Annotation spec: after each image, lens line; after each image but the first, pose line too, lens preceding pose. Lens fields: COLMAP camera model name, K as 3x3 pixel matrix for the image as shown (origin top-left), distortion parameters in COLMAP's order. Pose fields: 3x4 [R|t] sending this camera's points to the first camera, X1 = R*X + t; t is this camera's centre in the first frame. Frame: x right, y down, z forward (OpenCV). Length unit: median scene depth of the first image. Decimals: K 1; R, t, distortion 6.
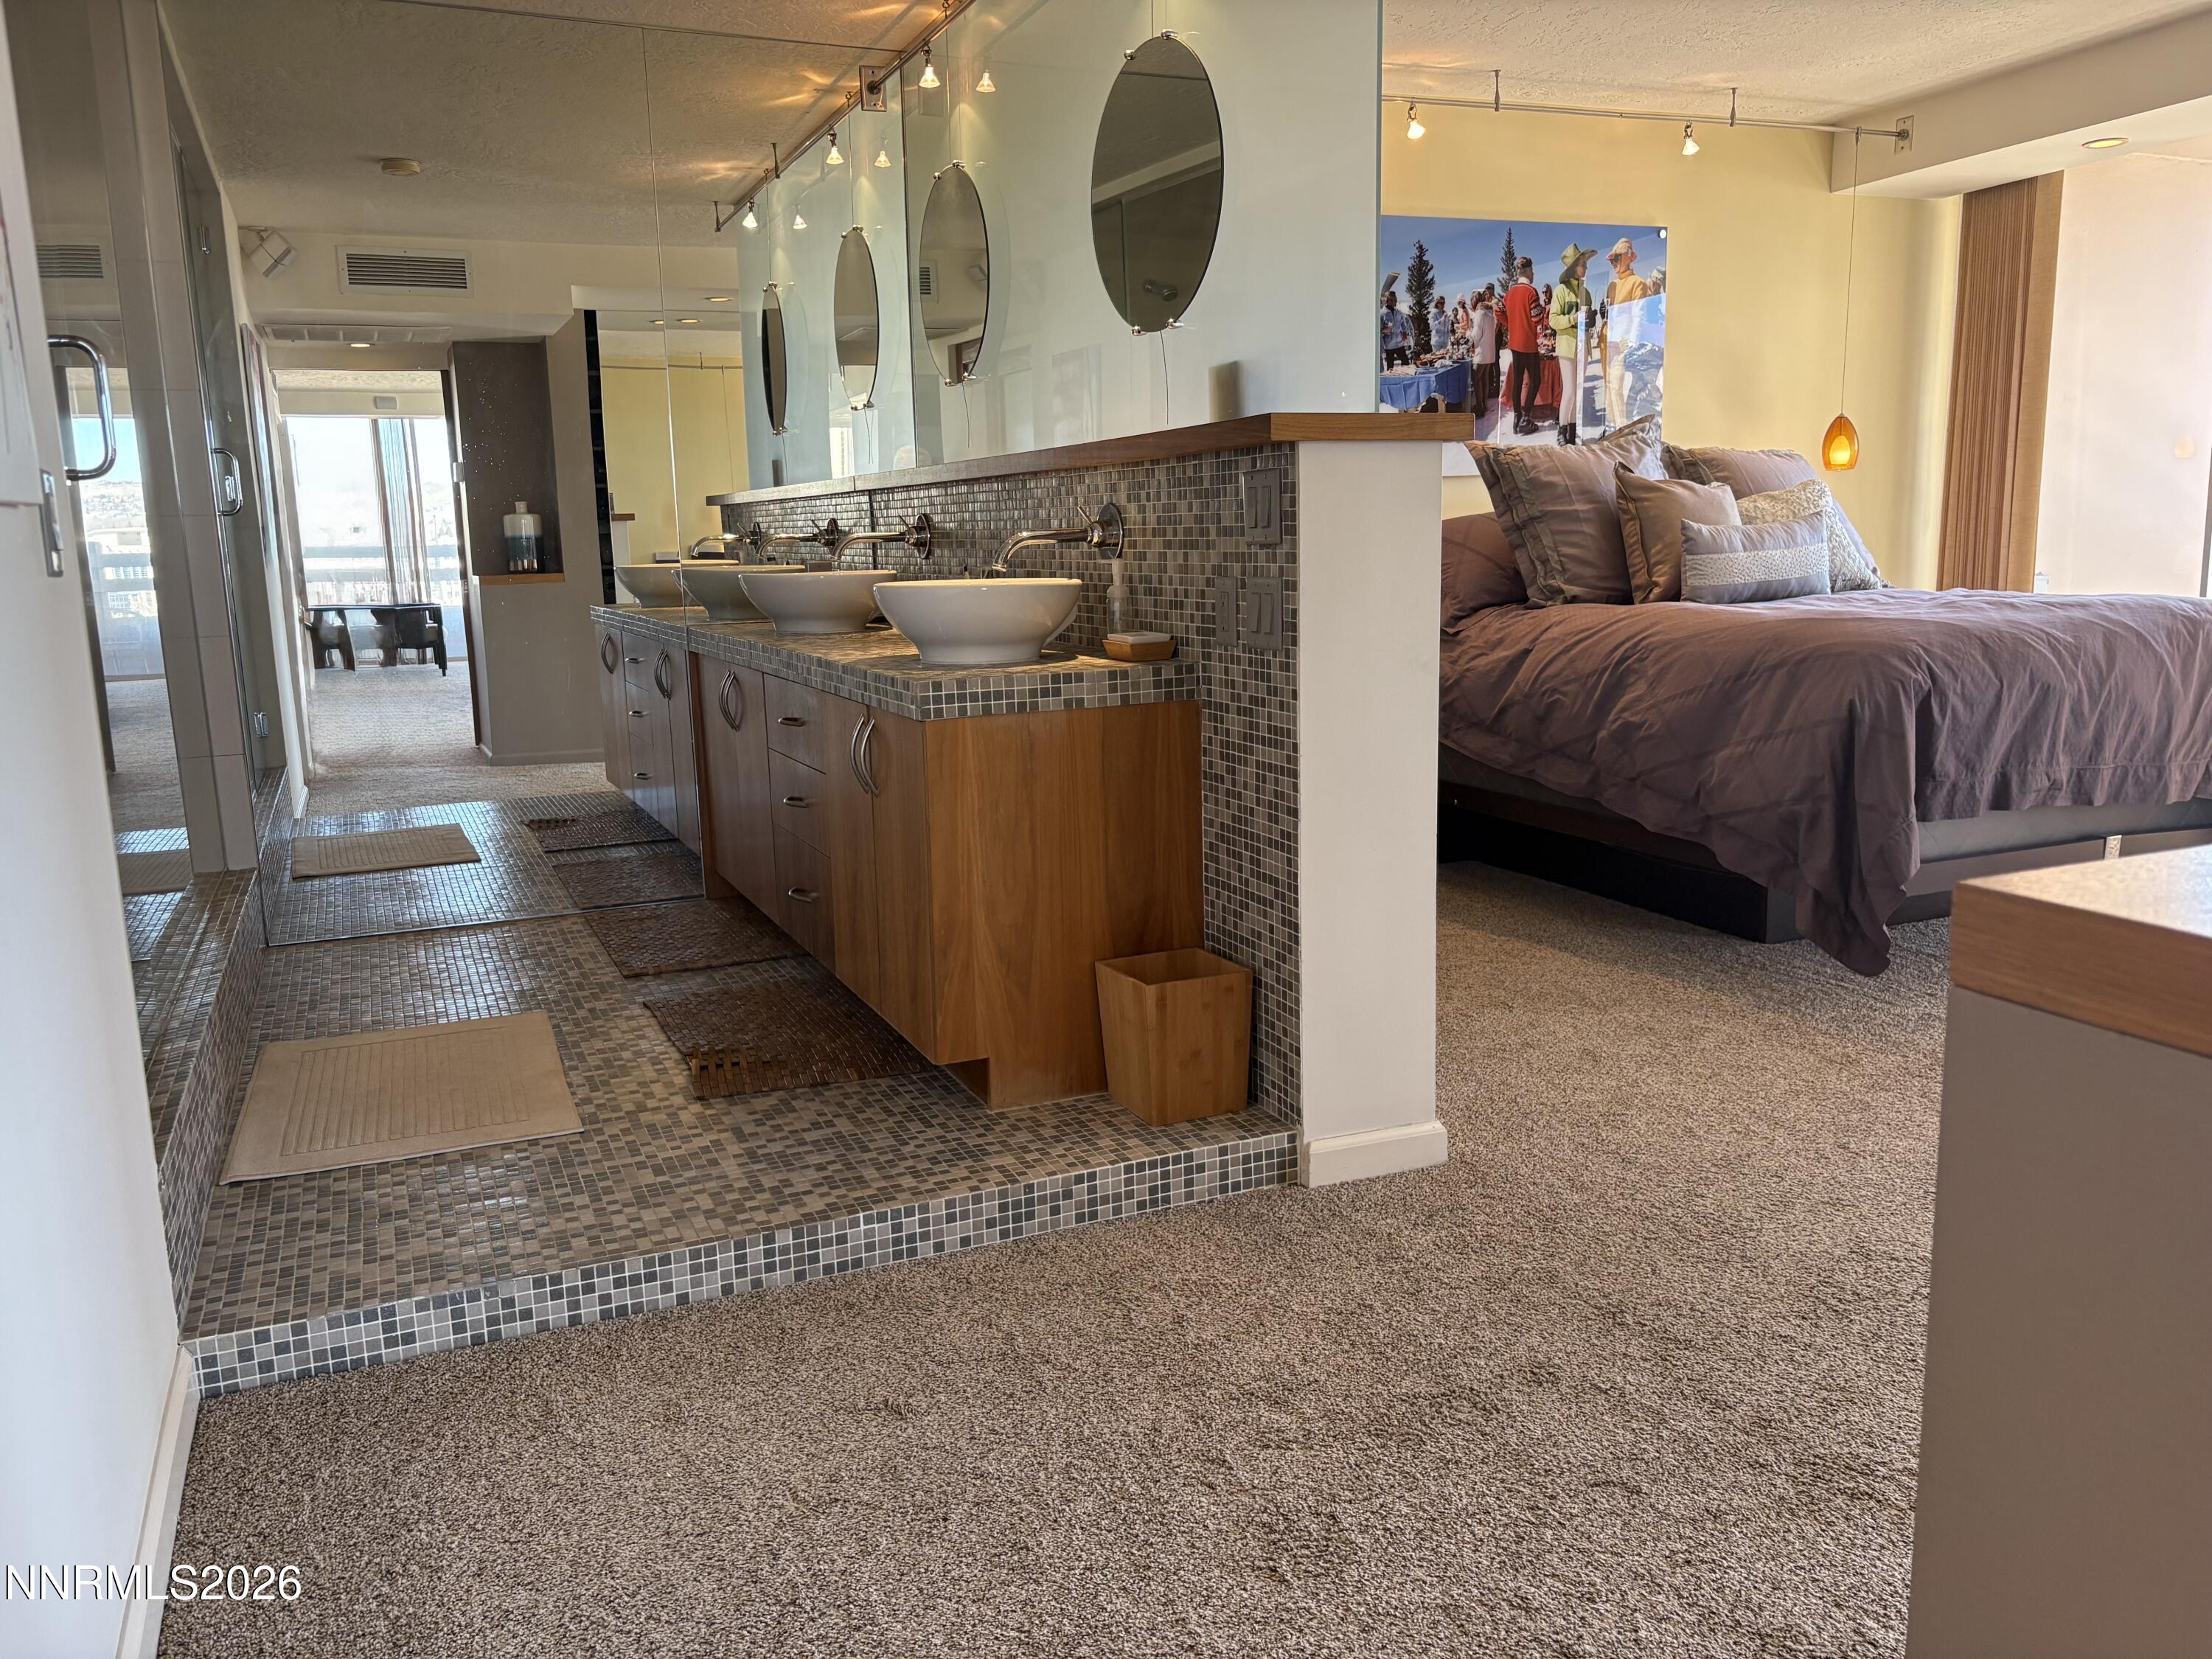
lens RADIAL K [[1680.8, 0, 1100.5], [0, 1680.8, 831.7], [0, 0, 1]] dist [0.047021, -0.064198]
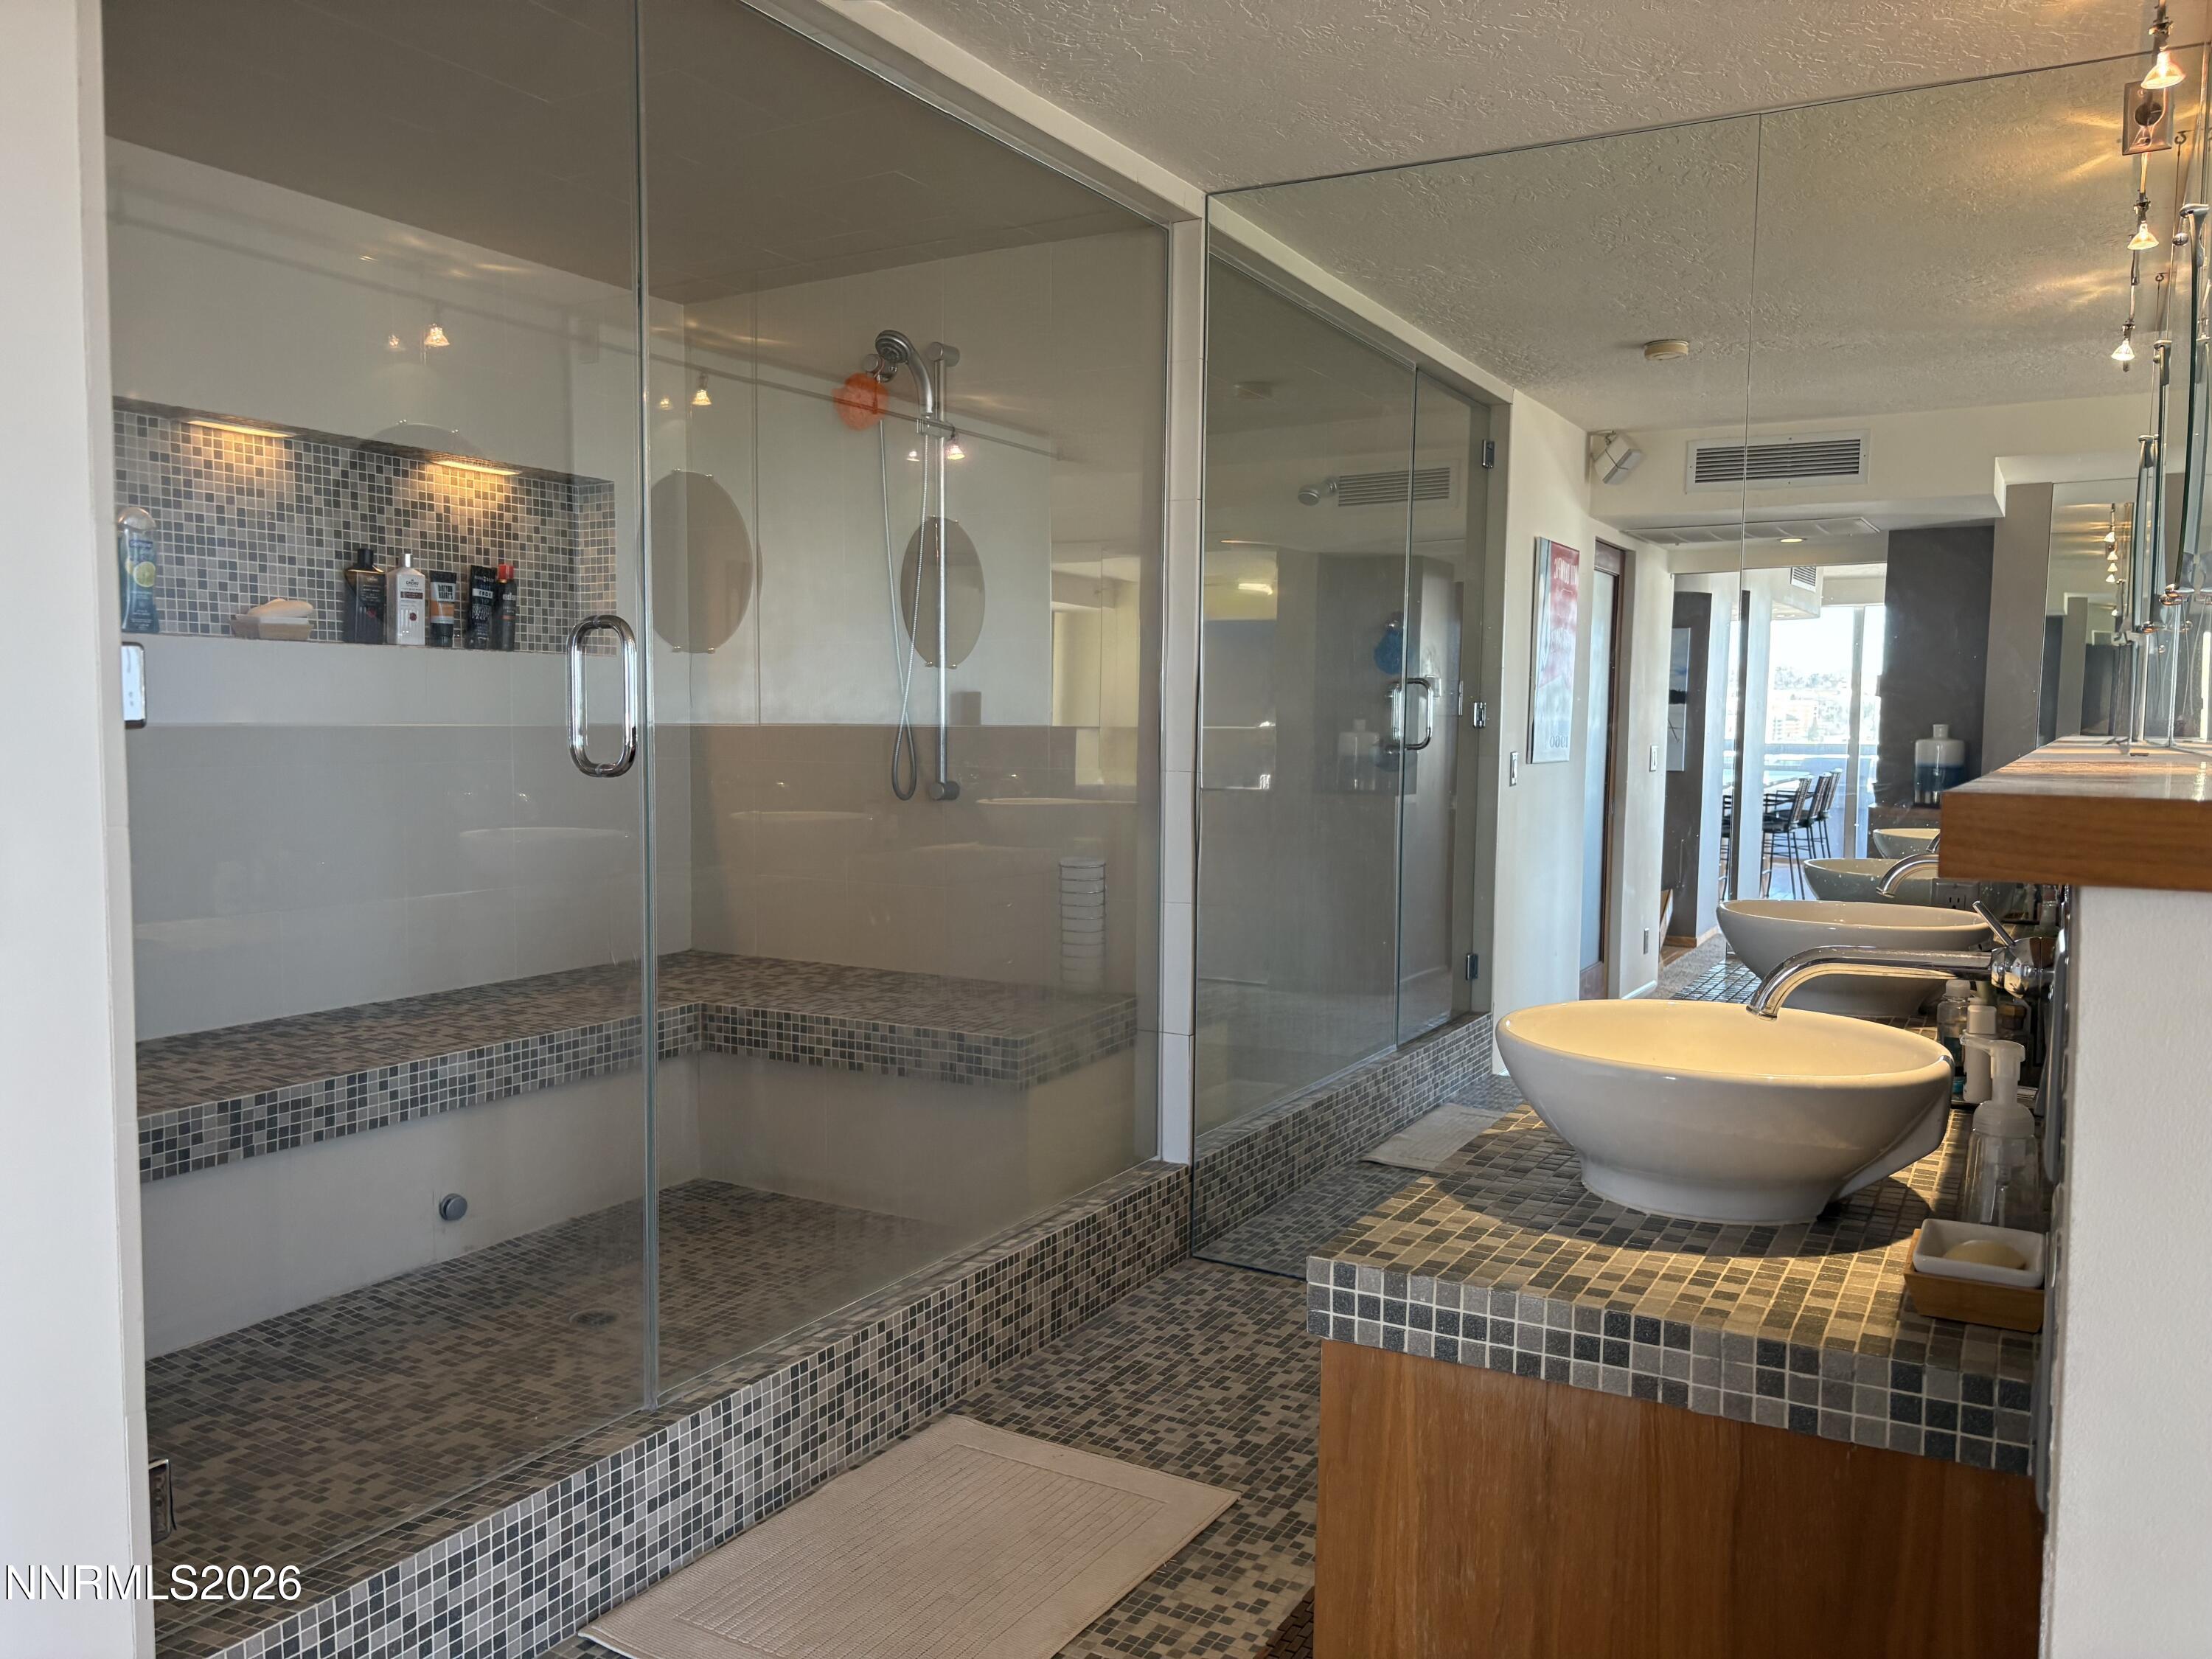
lens RADIAL K [[1680.8, 0, 1107.0], [0, 1680.8, 822.9], [0, 0, 1]] dist [0.047021, -0.064198]
pose [[0.596683, 0.084099, -0.798058, 0.202408], [-0.167394, 0.985660, -0.021287, -0.162768], [0.784824, 0.146292, 0.602205, 0.531079]]
